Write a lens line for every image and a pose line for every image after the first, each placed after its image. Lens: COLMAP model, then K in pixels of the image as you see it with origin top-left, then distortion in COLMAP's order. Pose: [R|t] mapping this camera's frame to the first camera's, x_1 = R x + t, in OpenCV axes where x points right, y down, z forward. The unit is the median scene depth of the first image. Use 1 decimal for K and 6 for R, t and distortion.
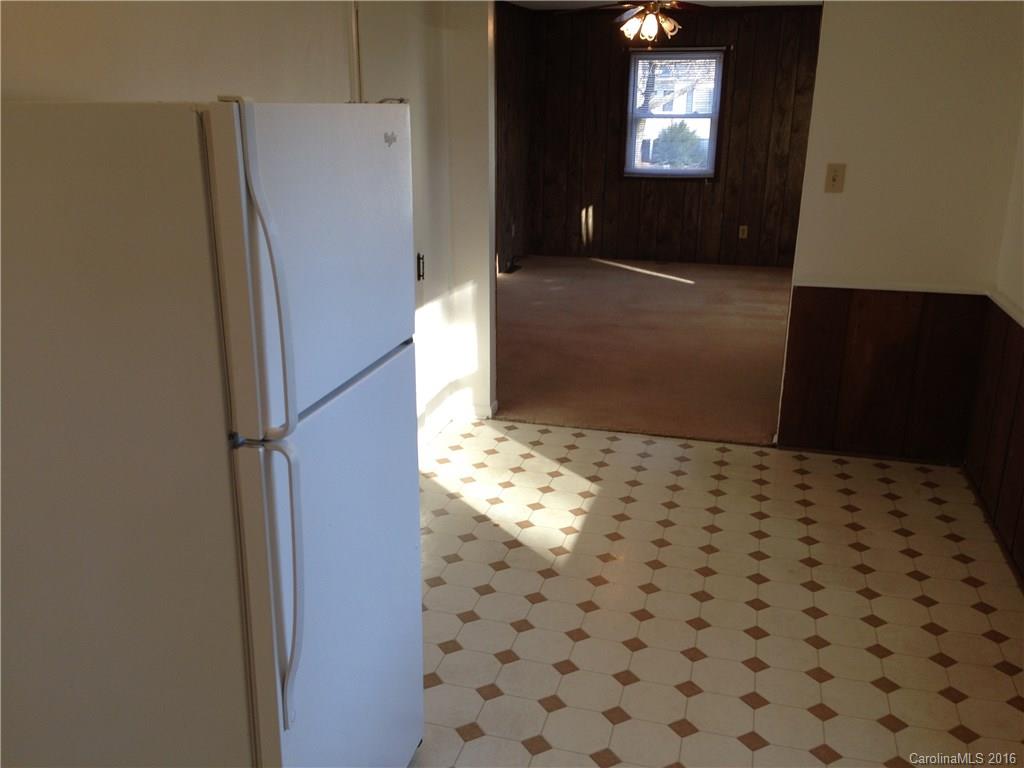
lens RADIAL K [[928.8, 0, 501.9], [0, 928.8, 403.0], [0, 0, 1]] dist [0.050154, 0.016777]
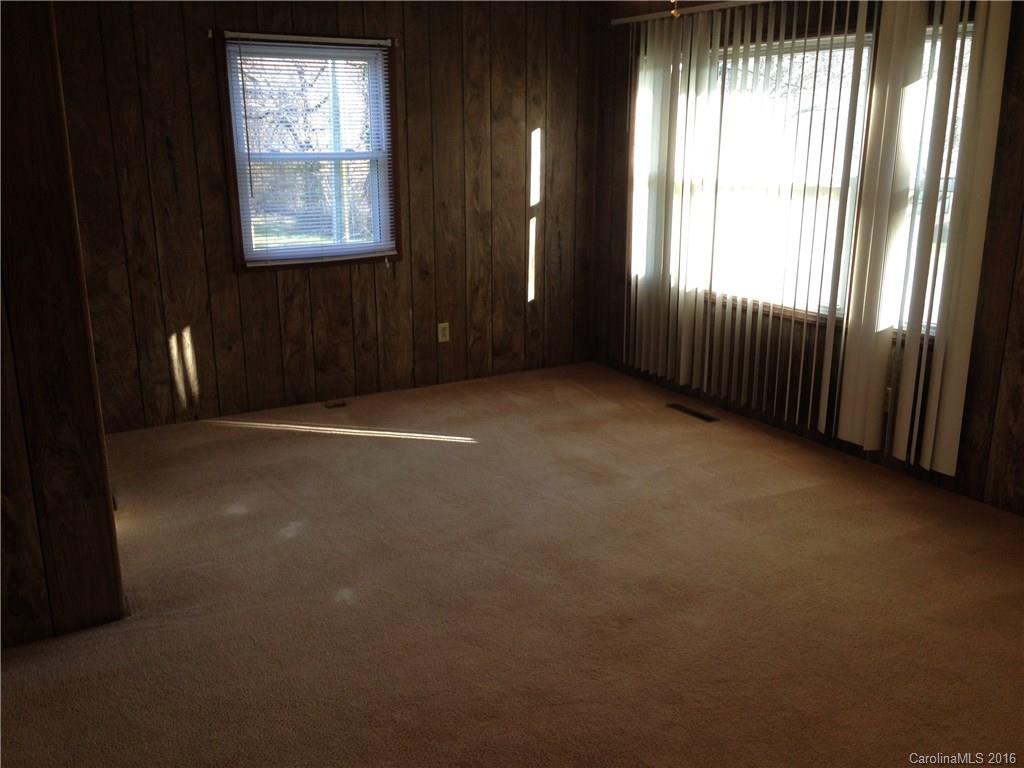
lens RADIAL K [[928.8, 0, 506.5], [0, 928.8, 382.9], [0, 0, 1]] dist [0.050154, 0.016777]
pose [[0.689947, -0.203709, 0.694605, -0.160771], [0.229412, 0.971654, 0.057087, -0.178446], [-0.686545, 0.119964, 0.717123, 0.527724]]
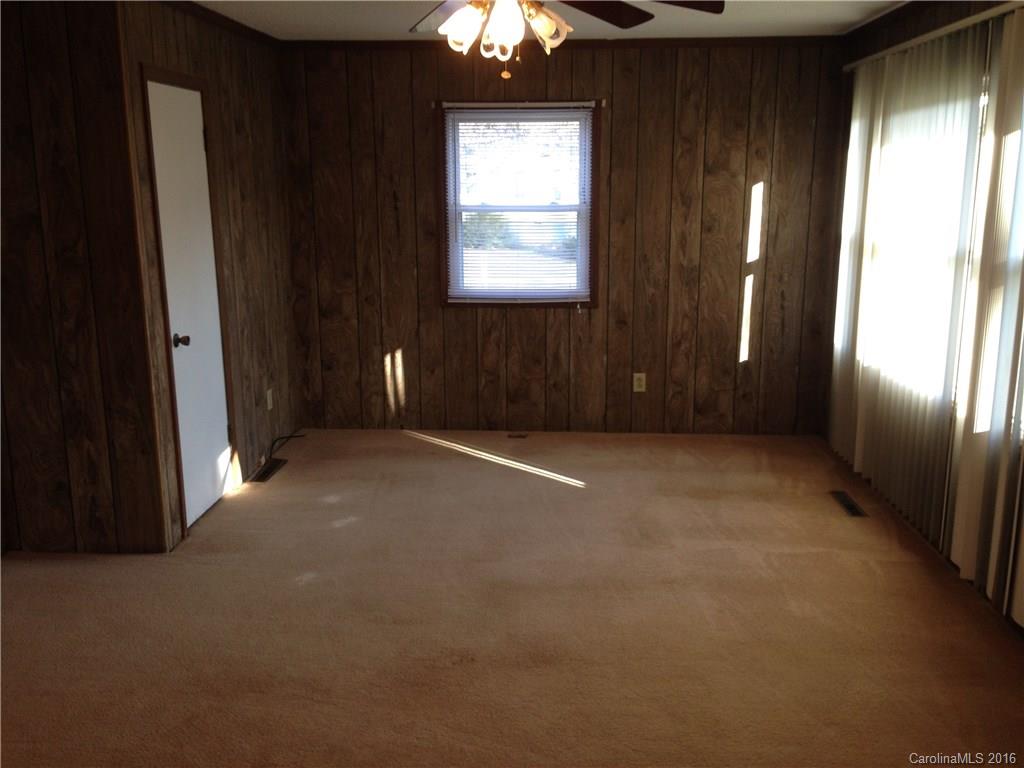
lens RADIAL K [[928.8, 0, 517.1], [0, 928.8, 385.5], [0, 0, 1]] dist [0.050154, 0.016777]
pose [[0.975554, -0.057859, 0.212006, 0.041652], [0.078189, 0.992976, -0.088794, -0.132767], [-0.205380, 0.103200, 0.973226, 0.401872]]
